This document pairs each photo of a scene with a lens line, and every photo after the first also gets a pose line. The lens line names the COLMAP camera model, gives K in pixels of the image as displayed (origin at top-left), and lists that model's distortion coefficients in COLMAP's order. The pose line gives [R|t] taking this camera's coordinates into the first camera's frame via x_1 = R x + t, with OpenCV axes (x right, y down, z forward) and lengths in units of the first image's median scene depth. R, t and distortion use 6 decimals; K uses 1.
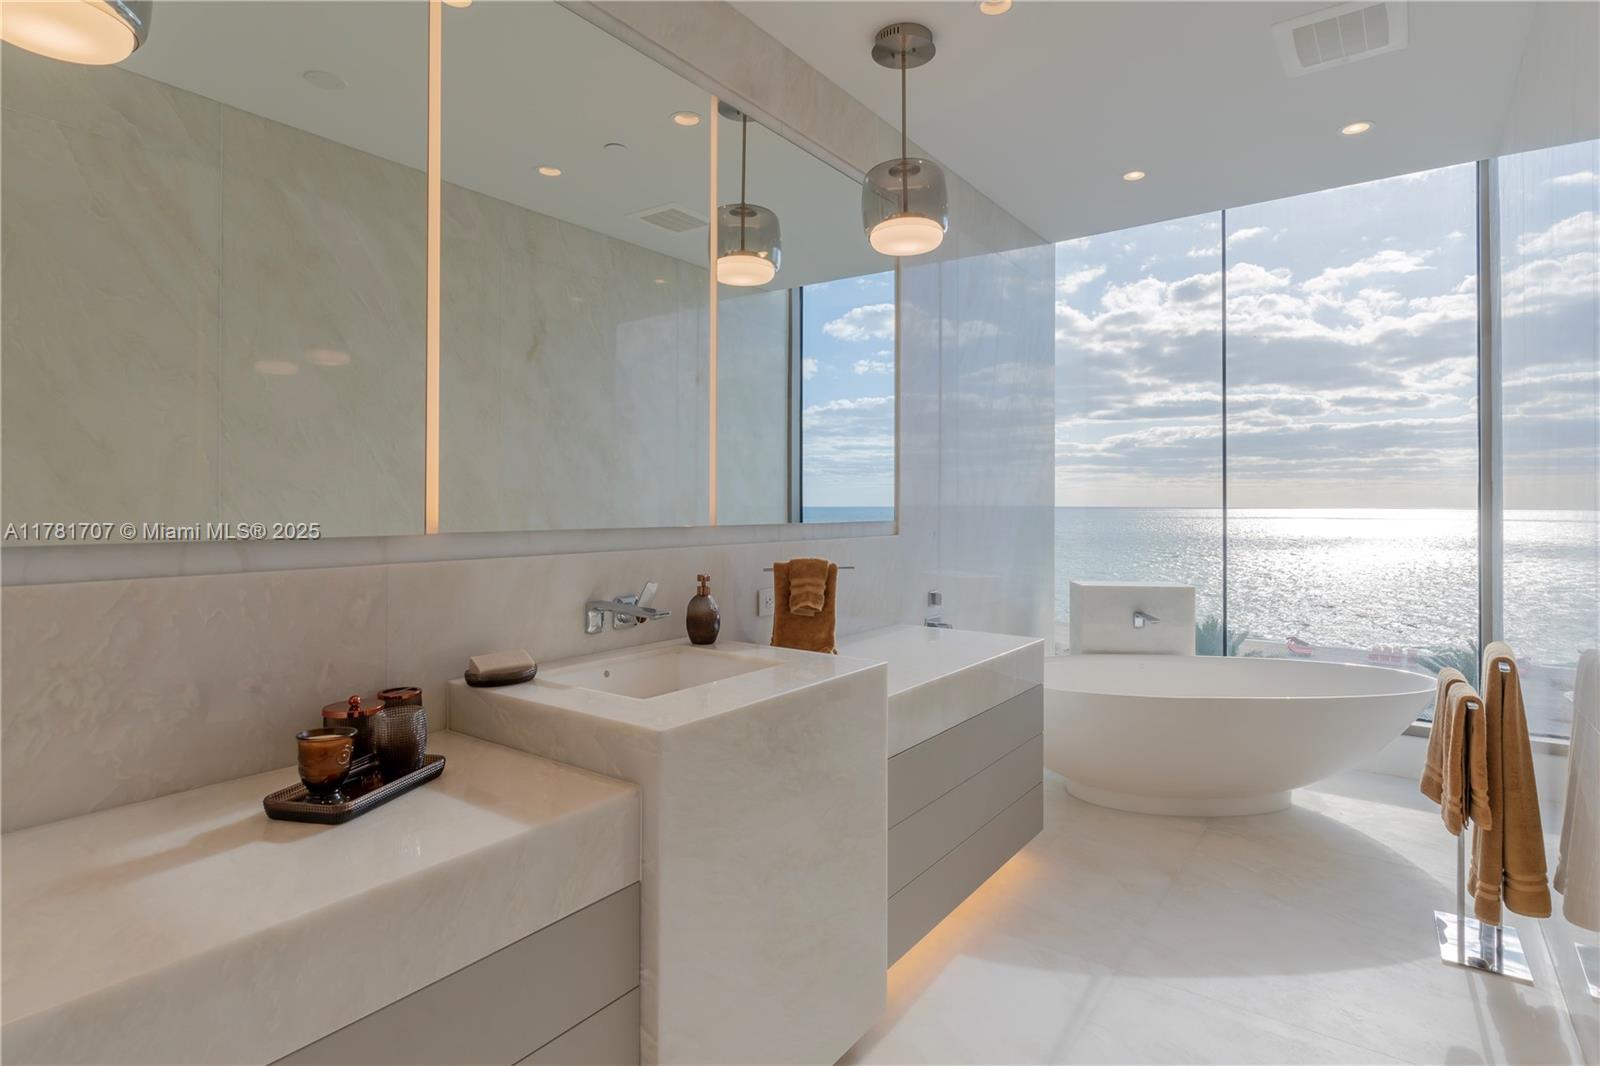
lens RADIAL K [[815.8, 0, 800.2], [0, 815.8, 509.0], [0, 0, 1]] dist [0.000195, 0.000554]
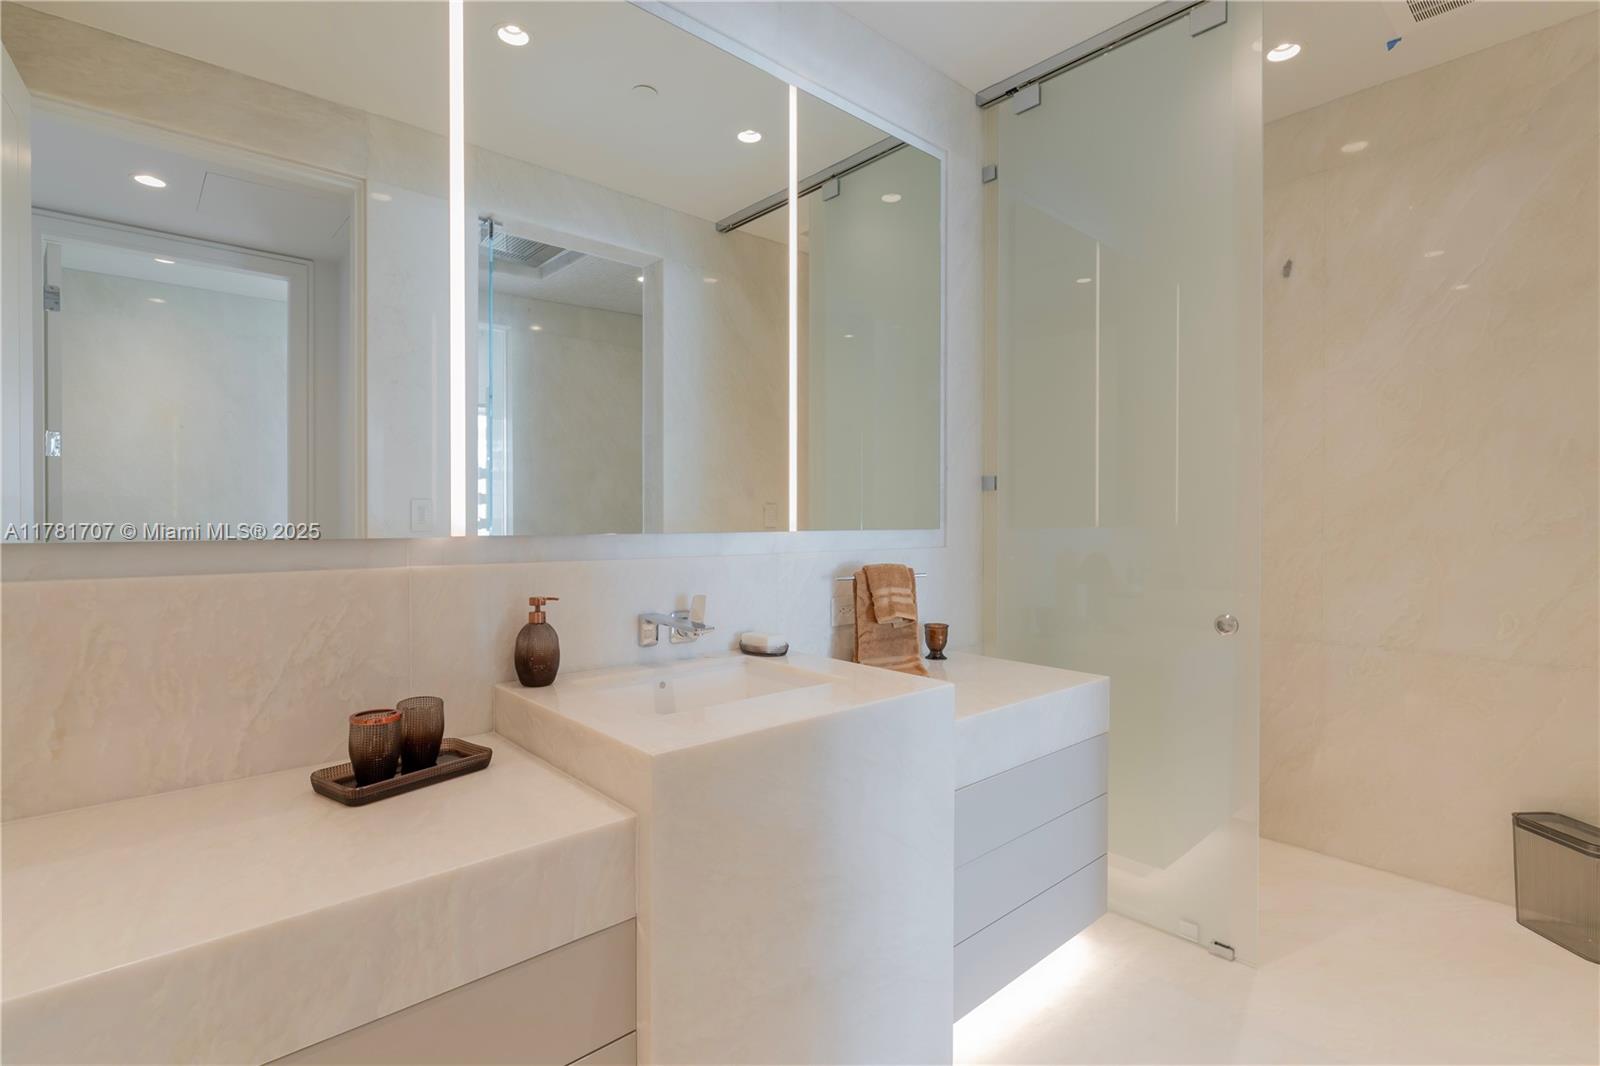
lens RADIAL K [[755.3, 0, 800.0], [0, 755.3, 533.0], [0, 0, 1]] dist [-0.000385, -0.000085]
pose [[0.977272, 0.016343, -0.211357, 0.161447], [-0.013276, 0.999785, 0.015924, 0.003321], [0.211572, -0.012756, 0.977279, 0.210826]]
